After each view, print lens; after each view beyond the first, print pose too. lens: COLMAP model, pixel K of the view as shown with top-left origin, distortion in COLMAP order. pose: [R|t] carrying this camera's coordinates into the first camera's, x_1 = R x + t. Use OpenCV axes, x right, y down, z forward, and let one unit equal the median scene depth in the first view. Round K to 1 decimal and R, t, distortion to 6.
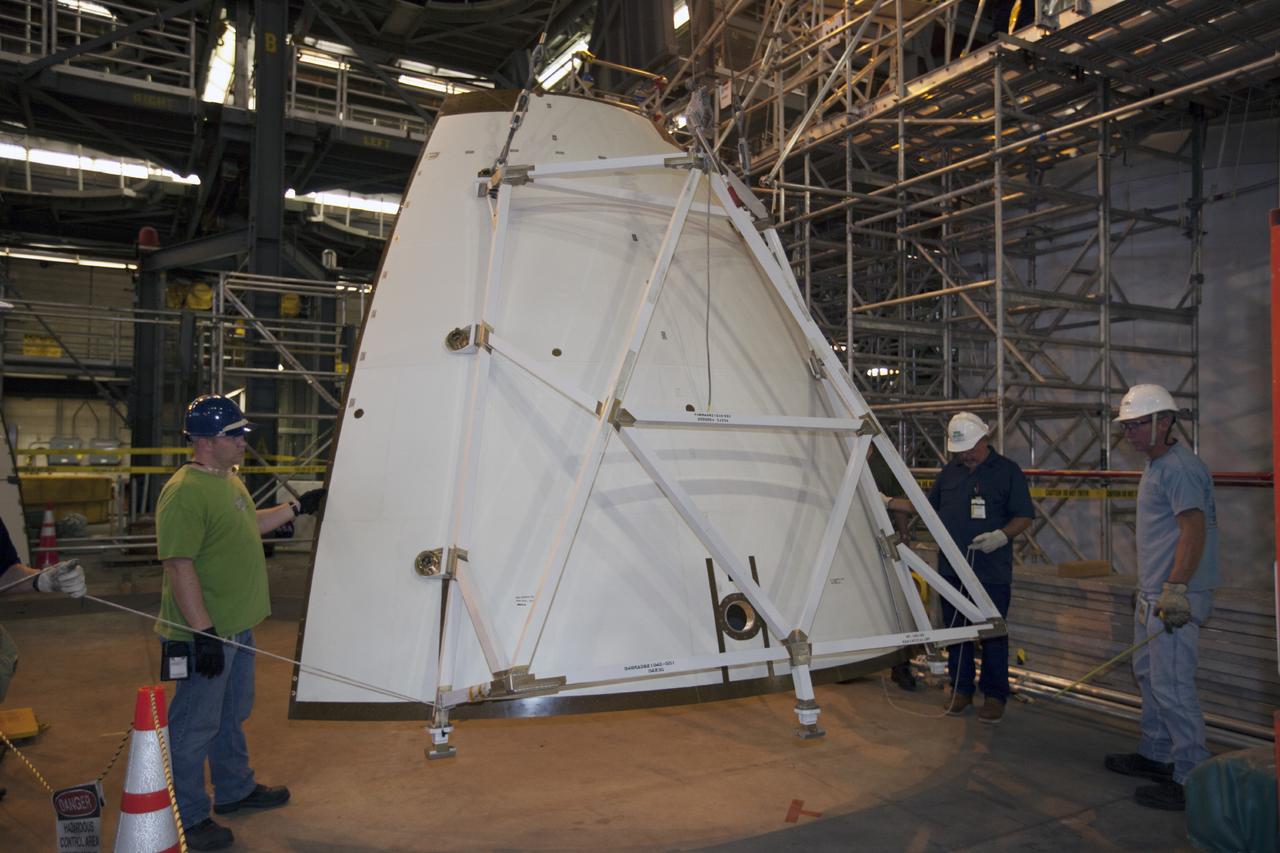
lens RADIAL K [[903.9, 0, 640.0], [0, 903.9, 426.5], [0, 0, 1]] dist [-0.075634, 0.000319]
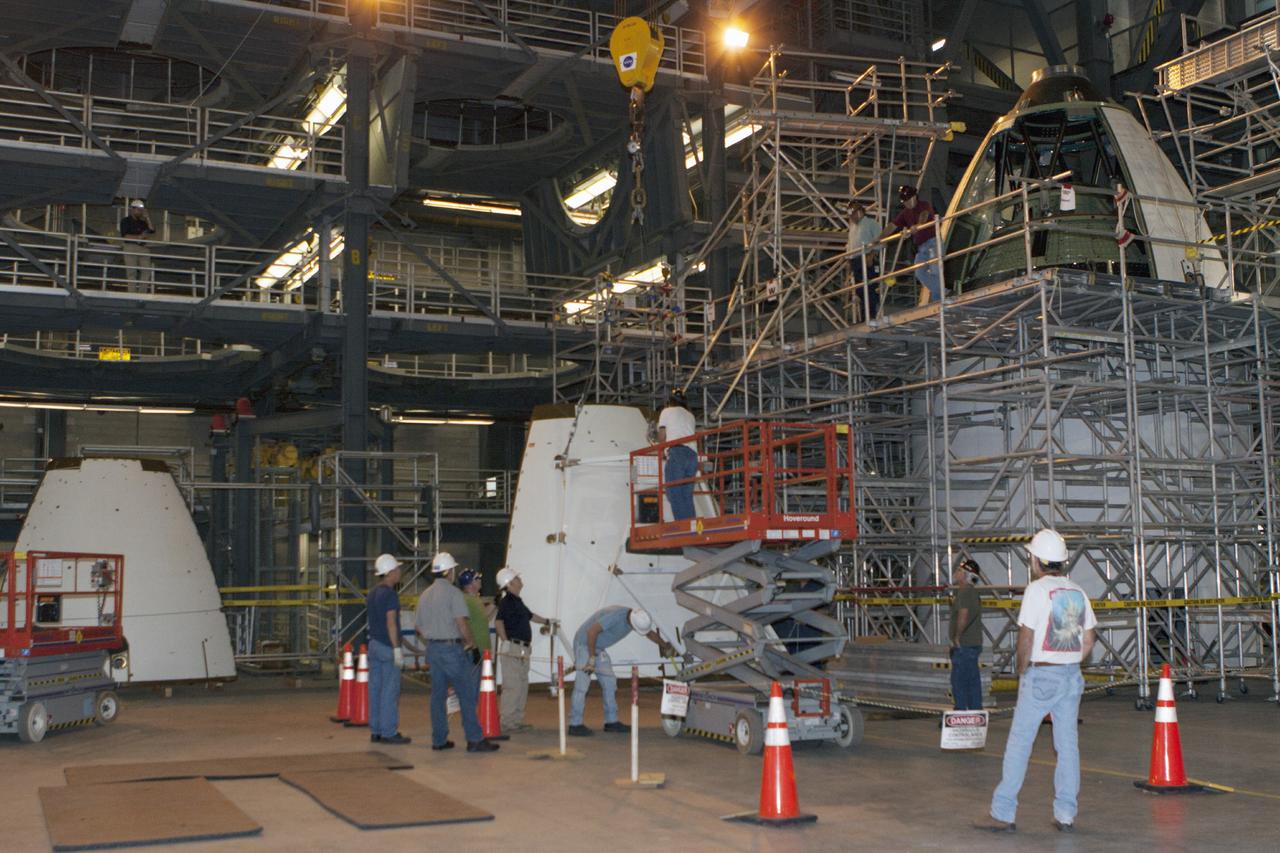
lens RADIAL K [[1418.8, 0, 633.9], [0, 1418.8, 441.5], [0, 0, 1]] dist [-0.121940, 0.109851]
pose [[0.997875, -0.028140, -0.058763, 0.126321], [0.024280, 0.997565, -0.065388, -0.052447], [0.060460, 0.063822, 0.996128, -1.417525]]
